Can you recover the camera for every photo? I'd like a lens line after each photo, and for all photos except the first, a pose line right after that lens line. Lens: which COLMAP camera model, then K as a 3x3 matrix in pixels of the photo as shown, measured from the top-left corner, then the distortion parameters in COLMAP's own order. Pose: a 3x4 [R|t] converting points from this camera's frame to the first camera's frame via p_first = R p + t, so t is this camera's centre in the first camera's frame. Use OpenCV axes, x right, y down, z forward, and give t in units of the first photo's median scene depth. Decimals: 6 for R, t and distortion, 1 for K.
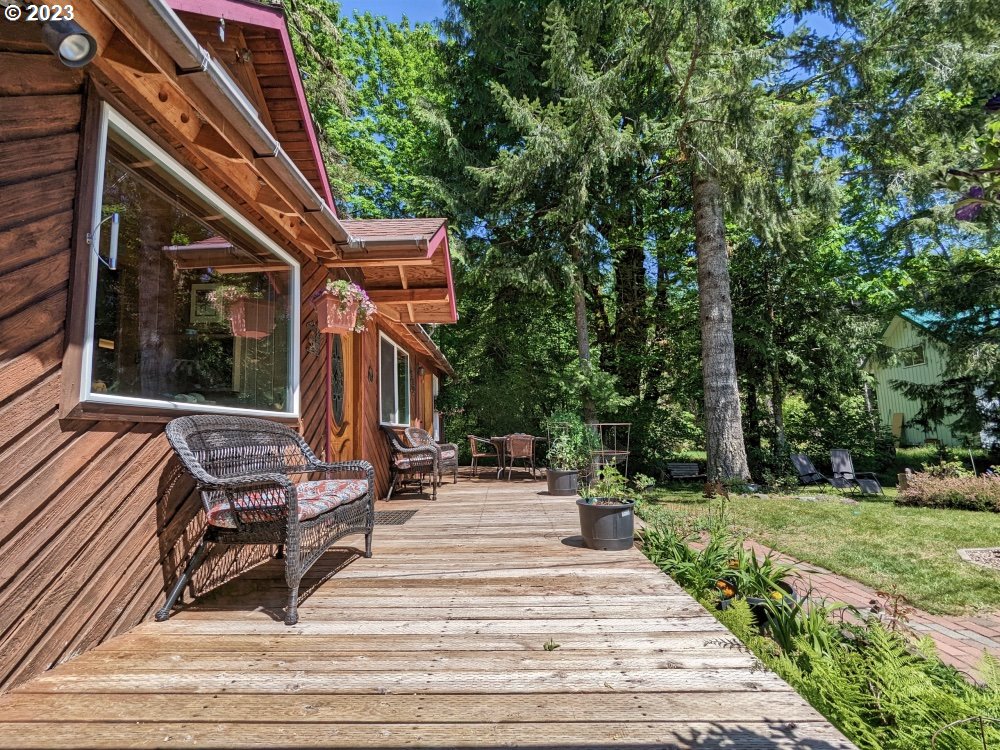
lens RADIAL K [[470.7, 0, 499.8], [0, 470.7, 378.4], [0, 0, 1]] dist [0.000511, -0.000480]
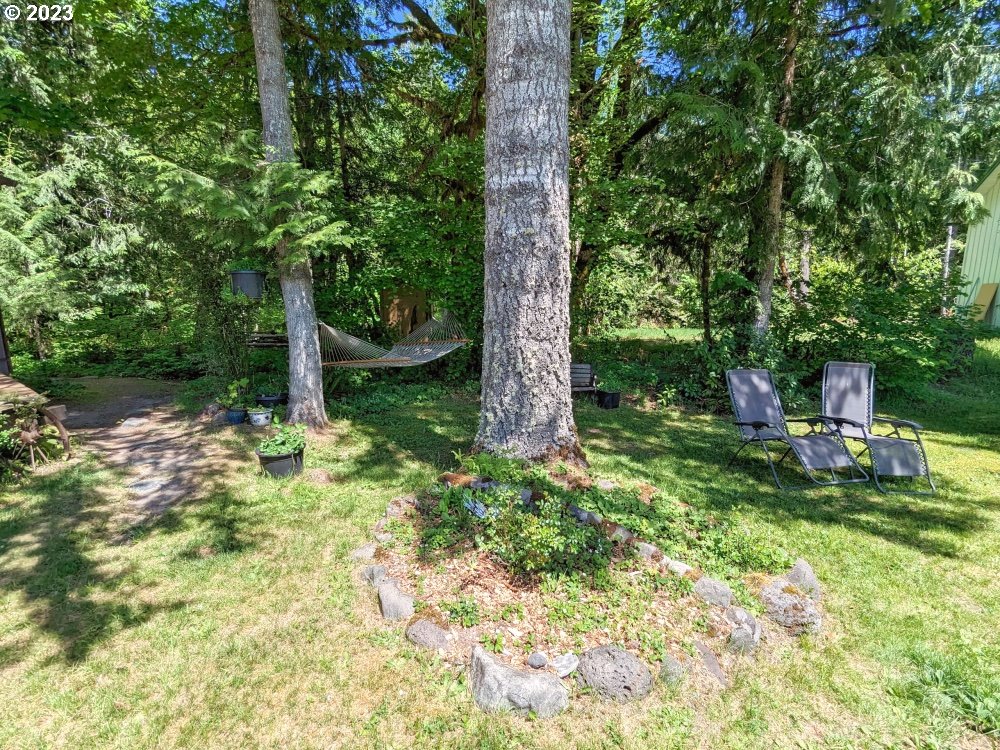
lens RADIAL K [[470.7, 0, 499.8], [0, 470.7, 378.4], [0, 0, 1]] dist [0.000511, -0.000480]
pose [[0.996082, 0.050729, -0.072432, 0.396704], [-0.026994, 0.954426, 0.297224, 0.038326], [0.084209, -0.294104, 0.952057, 0.510551]]
